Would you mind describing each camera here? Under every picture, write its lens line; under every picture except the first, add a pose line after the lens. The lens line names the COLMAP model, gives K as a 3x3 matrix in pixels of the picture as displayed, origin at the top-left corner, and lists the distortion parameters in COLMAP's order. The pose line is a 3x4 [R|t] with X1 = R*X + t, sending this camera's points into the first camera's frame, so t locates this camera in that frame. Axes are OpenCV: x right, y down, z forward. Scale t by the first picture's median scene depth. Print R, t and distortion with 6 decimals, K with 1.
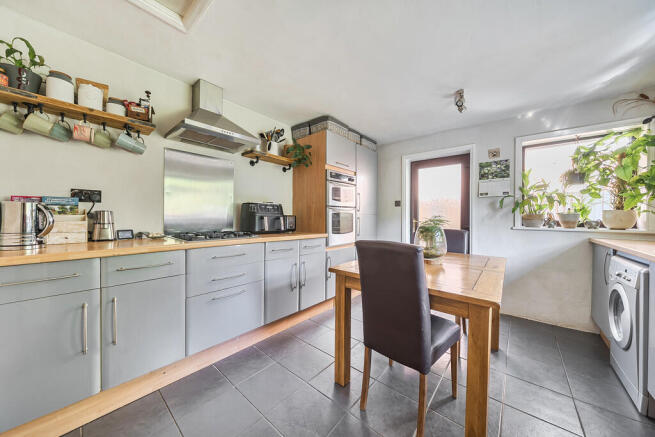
lens RADIAL K [[223.8, 0, 324.8], [0, 223.8, 217.1], [0, 0, 1]] dist [-0.000695, -0.000195]
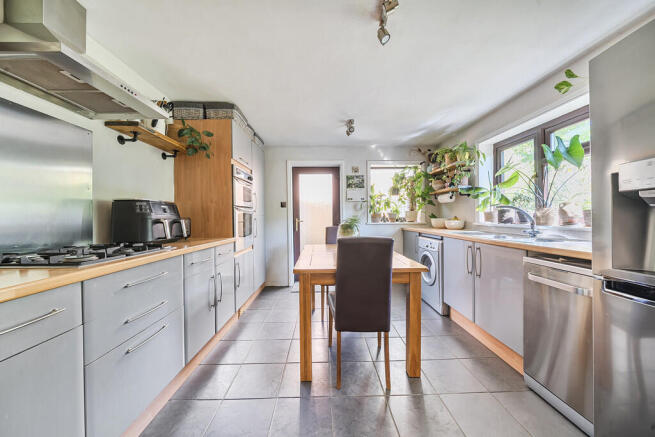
lens RADIAL K [[223.8, 0, 326.6], [0, 223.8, 217.6], [0, 0, 1]] dist [-0.000695, -0.000195]
pose [[0.745616, -0.018822, 0.666110, -0.313071], [0.017988, 0.999805, 0.008116, -0.005039], [-0.666133, 0.005930, 0.745810, 0.100109]]
